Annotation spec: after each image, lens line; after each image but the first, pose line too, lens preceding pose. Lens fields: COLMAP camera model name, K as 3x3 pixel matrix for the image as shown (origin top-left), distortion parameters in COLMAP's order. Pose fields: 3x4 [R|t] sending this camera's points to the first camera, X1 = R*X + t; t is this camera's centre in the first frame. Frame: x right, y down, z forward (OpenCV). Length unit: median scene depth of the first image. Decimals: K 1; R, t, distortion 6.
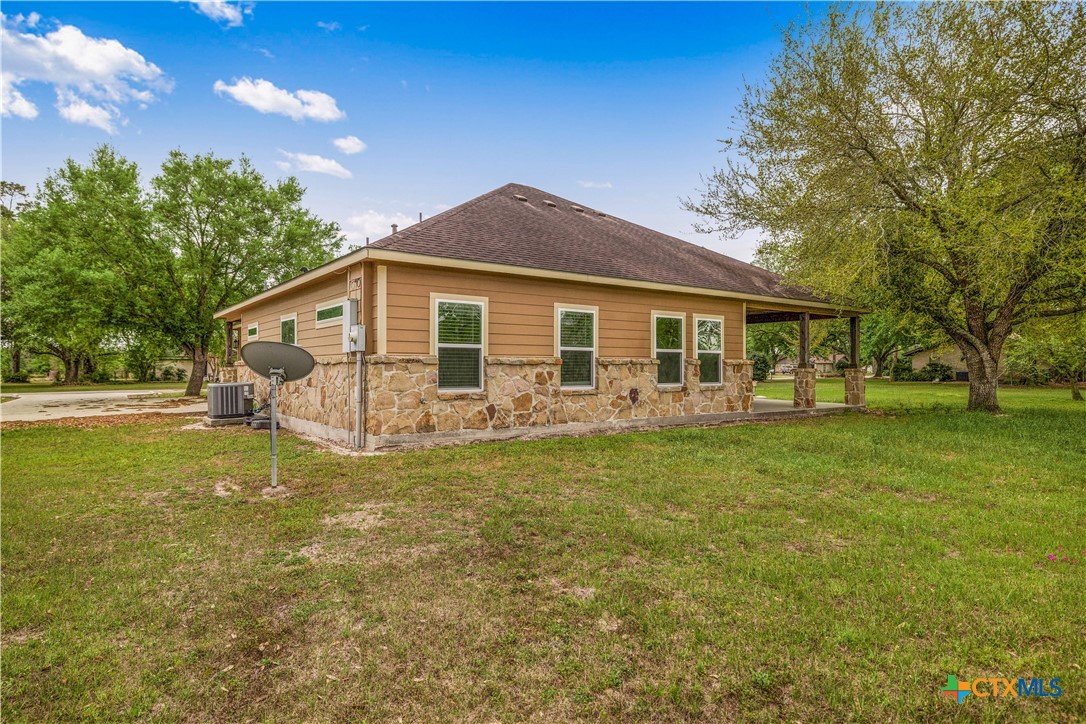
lens RADIAL K [[592.8, 0, 541.4], [0, 592.8, 365.1], [0, 0, 1]] dist [0.000035, 0.000055]
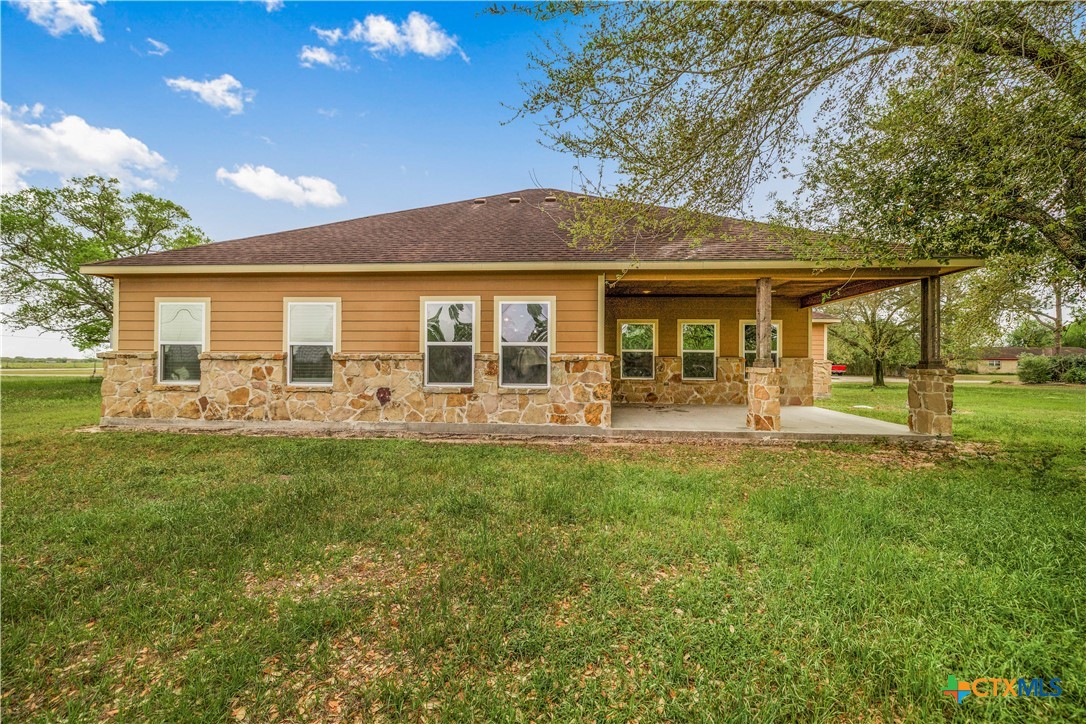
lens RADIAL K [[493.9, 0, 541.3], [0, 493.9, 363.6], [0, 0, 1]] dist [-0.001349, -0.000002]
pose [[0.770164, 0.004444, -0.637831, 0.851693], [-0.003745, 0.999990, 0.002446, 0.001621], [0.637835, 0.000505, 0.770173, 0.622164]]
